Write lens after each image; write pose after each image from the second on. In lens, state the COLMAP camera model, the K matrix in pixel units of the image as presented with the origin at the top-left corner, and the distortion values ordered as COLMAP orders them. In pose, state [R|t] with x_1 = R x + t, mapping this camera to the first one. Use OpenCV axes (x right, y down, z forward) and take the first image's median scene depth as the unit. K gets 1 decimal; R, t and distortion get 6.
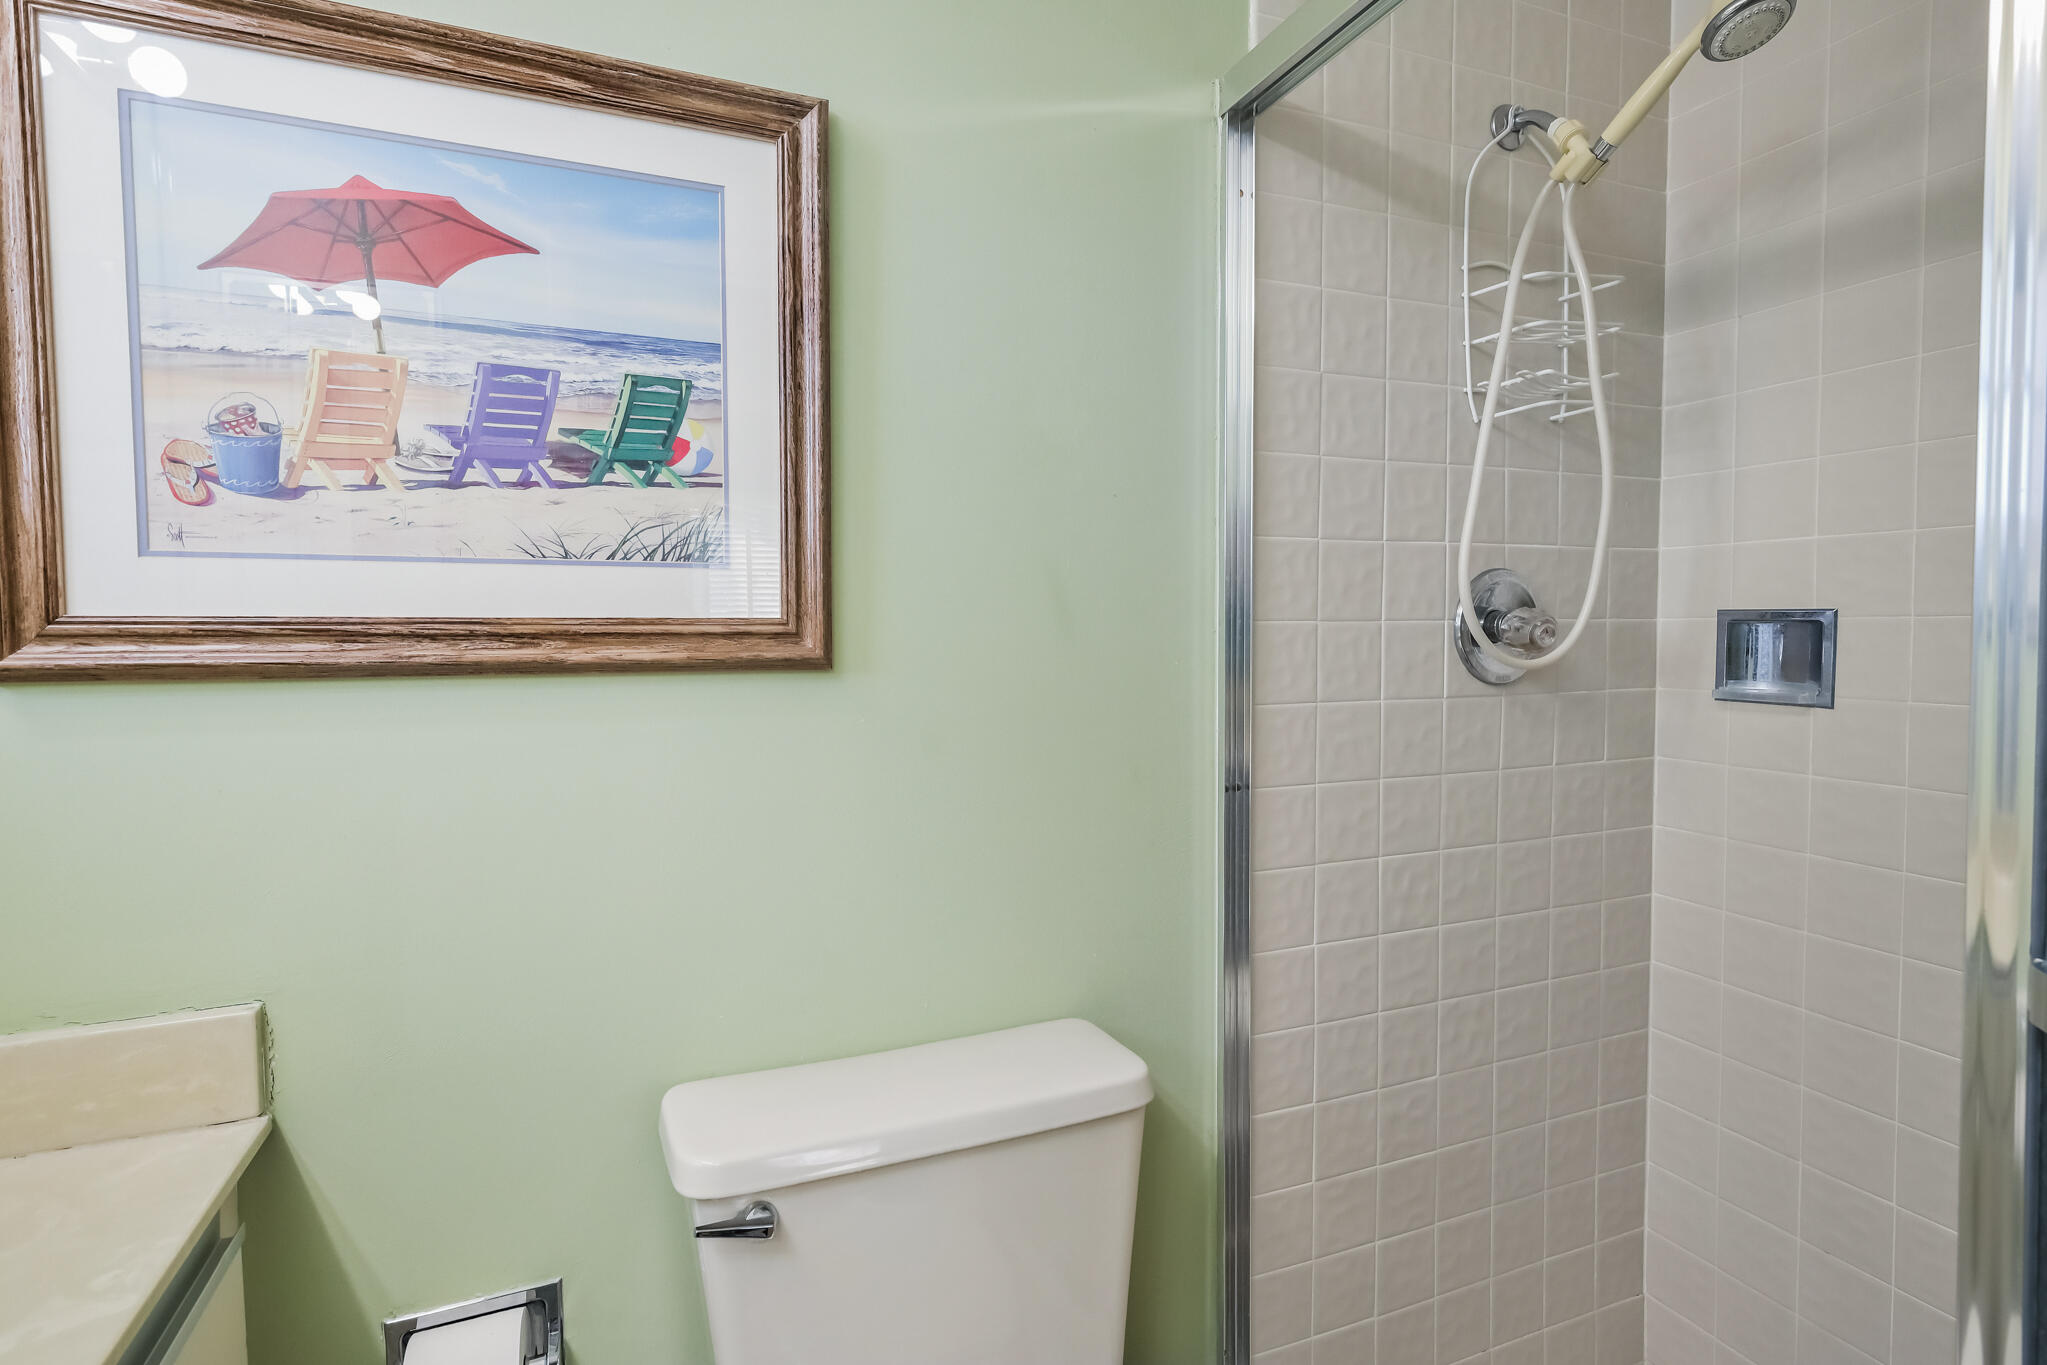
lens RADIAL K [[1001.5, 0, 1034.4], [0, 1001.5, 678.1], [0, 0, 1]] dist [0.005797, -0.000998]
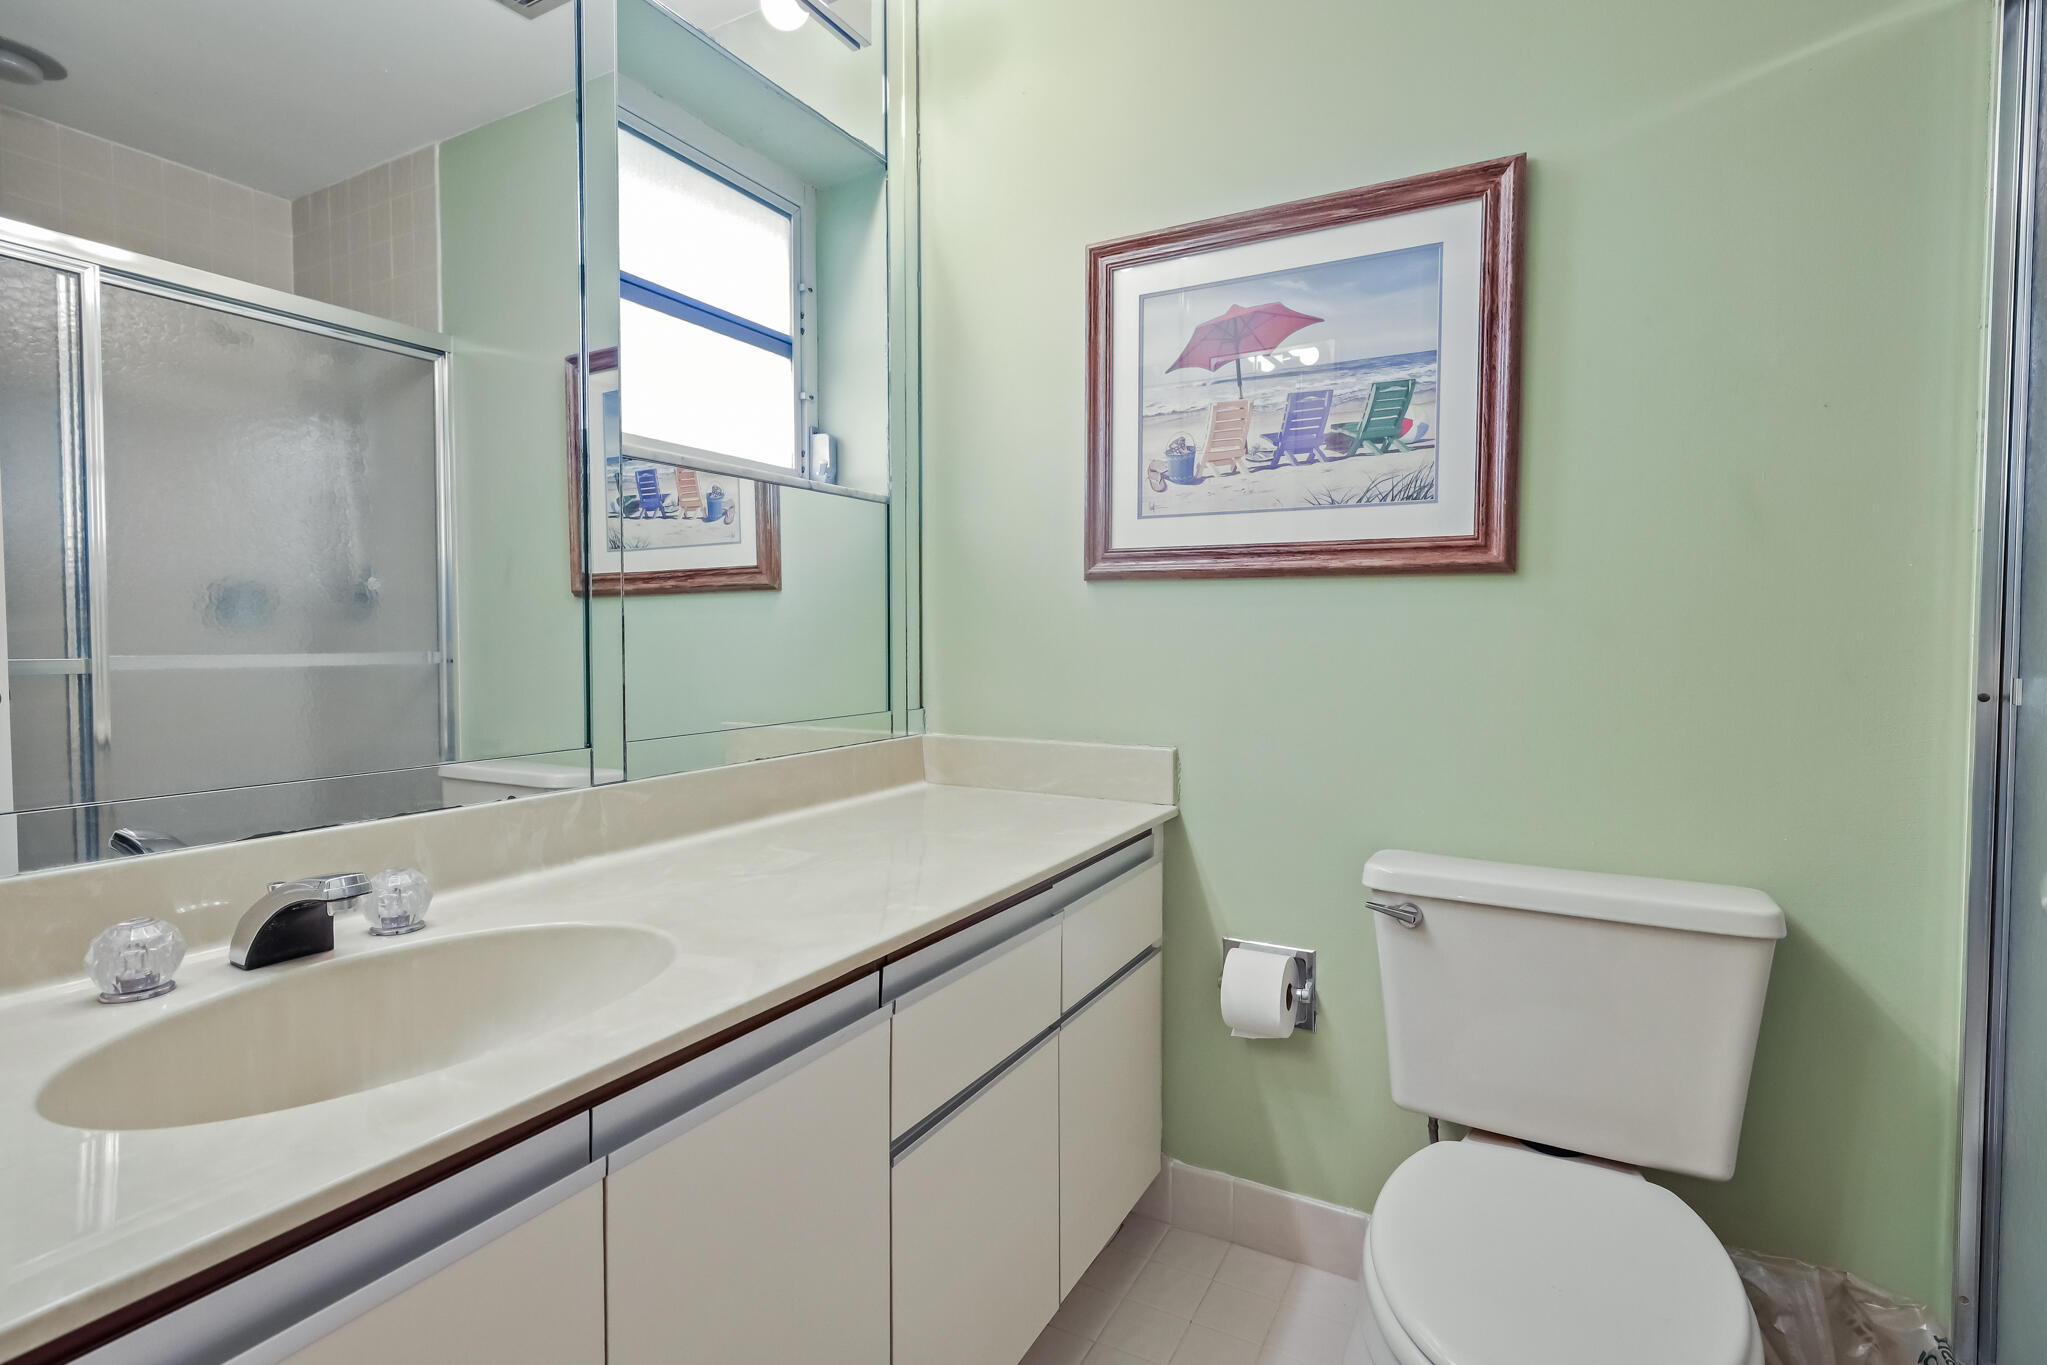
lens RADIAL K [[1001.5, 0, 1017.3], [0, 1001.5, 679.0], [0, 0, 1]] dist [0.005797, -0.000998]
pose [[0.633518, 0.037904, -0.772799, 0.481288], [-0.038125, 0.999115, 0.017751, 0.155718], [0.772788, 0.018218, 0.634403, -0.425564]]
